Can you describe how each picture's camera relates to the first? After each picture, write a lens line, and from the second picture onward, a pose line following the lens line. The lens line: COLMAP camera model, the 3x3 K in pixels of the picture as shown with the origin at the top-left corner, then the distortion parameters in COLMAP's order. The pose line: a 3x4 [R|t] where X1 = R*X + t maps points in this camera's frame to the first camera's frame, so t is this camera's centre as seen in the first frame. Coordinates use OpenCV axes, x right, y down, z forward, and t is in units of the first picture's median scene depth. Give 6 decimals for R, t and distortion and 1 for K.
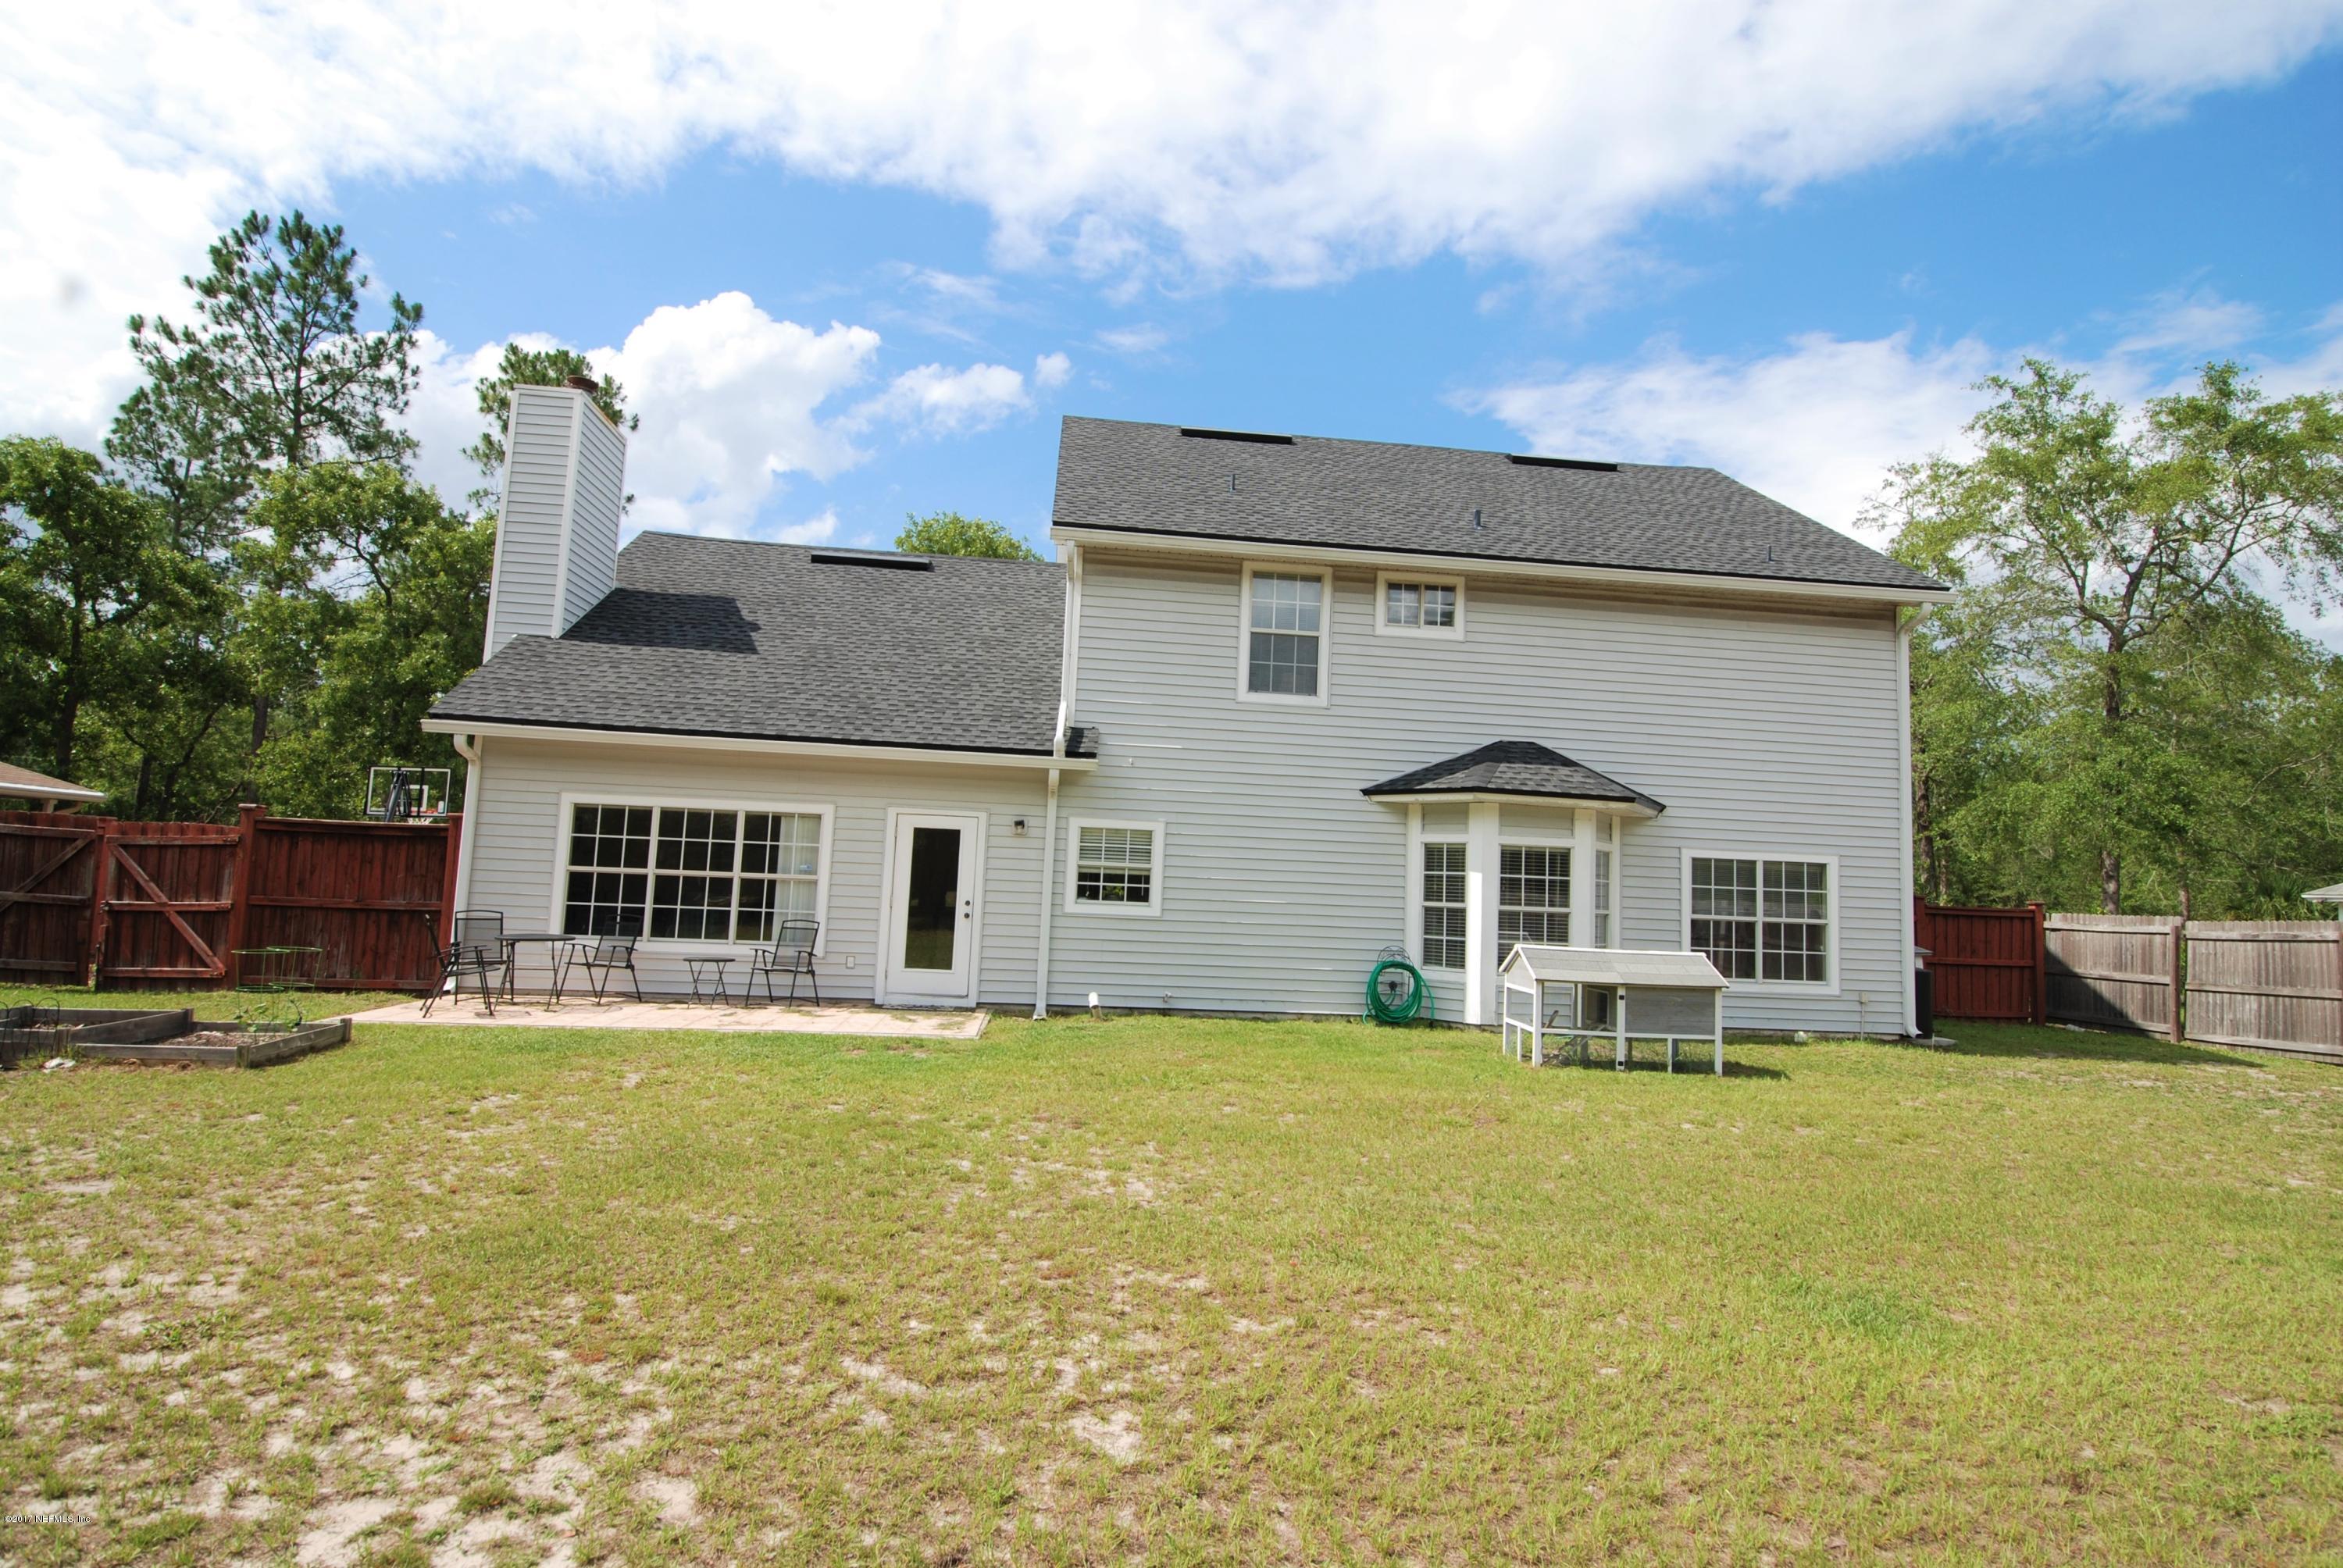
lens RADIAL K [[1096.6, 0, 1148.0], [0, 1096.6, 775.9], [0, 0, 1]] dist [0.010526, -0.002288]
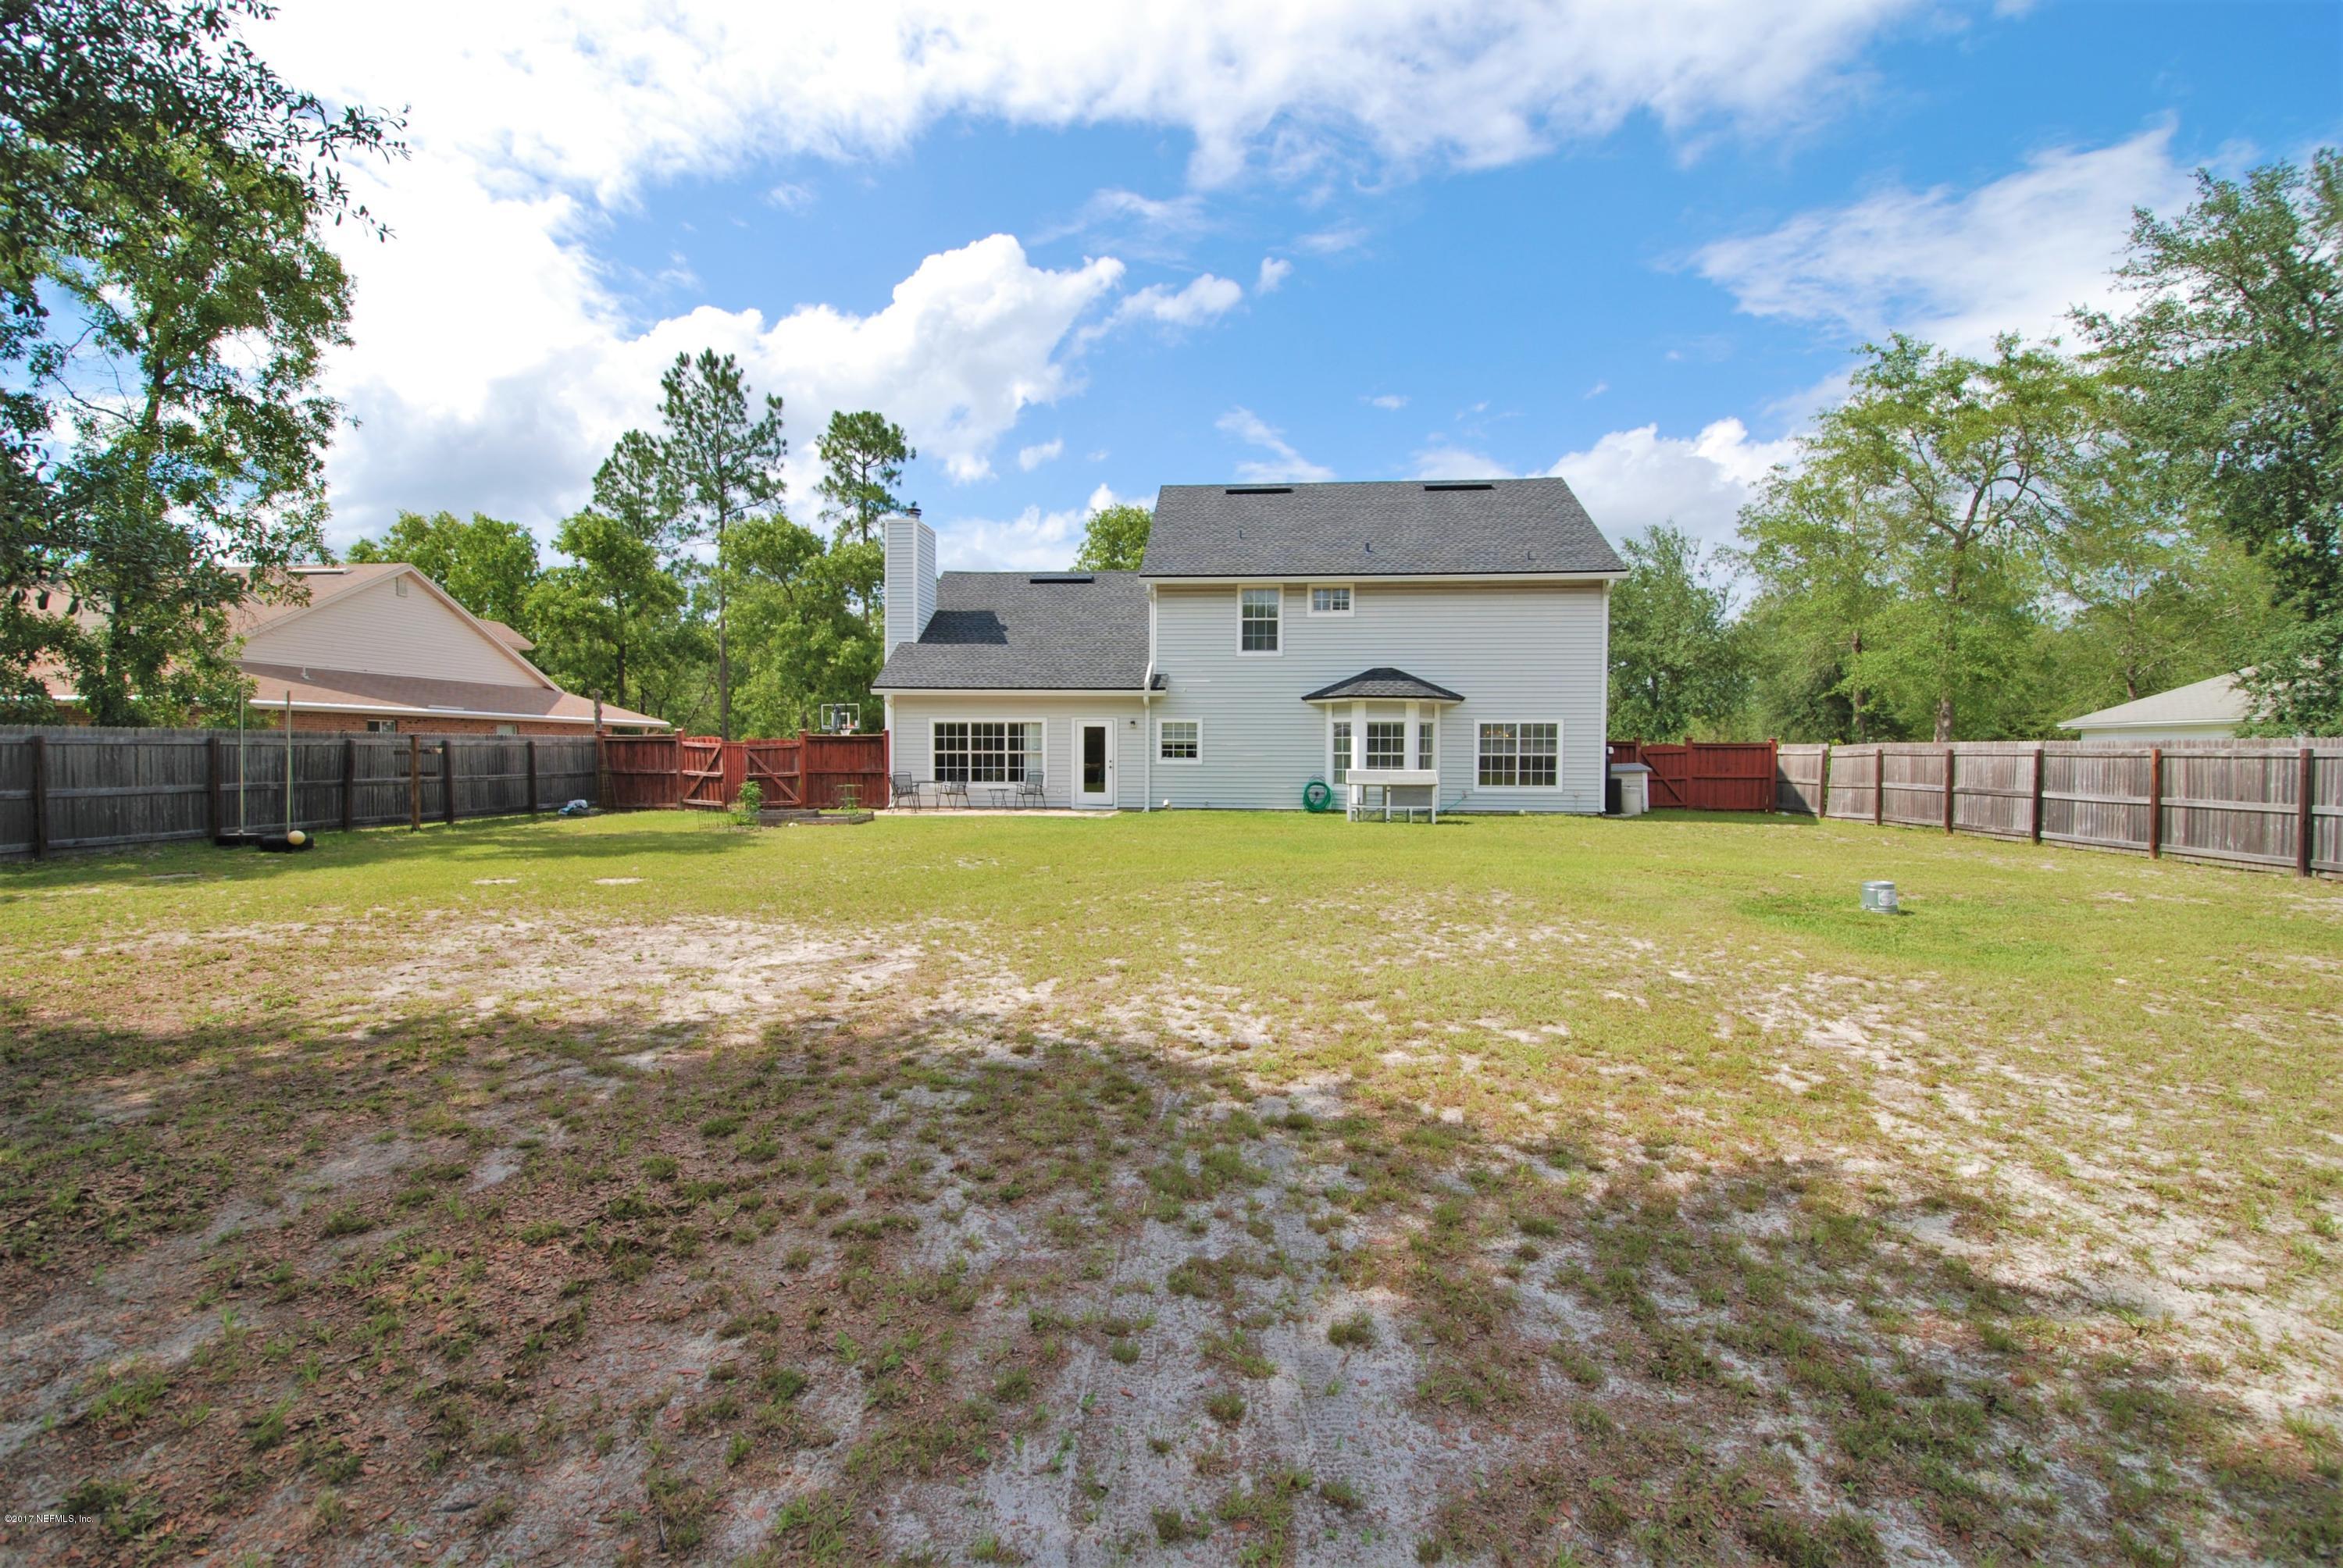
lens RADIAL K [[1029.4, 0, 1189.2], [0, 1029.4, 776.9], [0, 0, 1]] dist [-0.004813, -0.001873]
pose [[0.980707, -0.034597, -0.192398, 0.344938], [0.057207, 0.991920, 0.113233, -0.066264], [0.186926, -0.122055, 0.974762, -0.860667]]
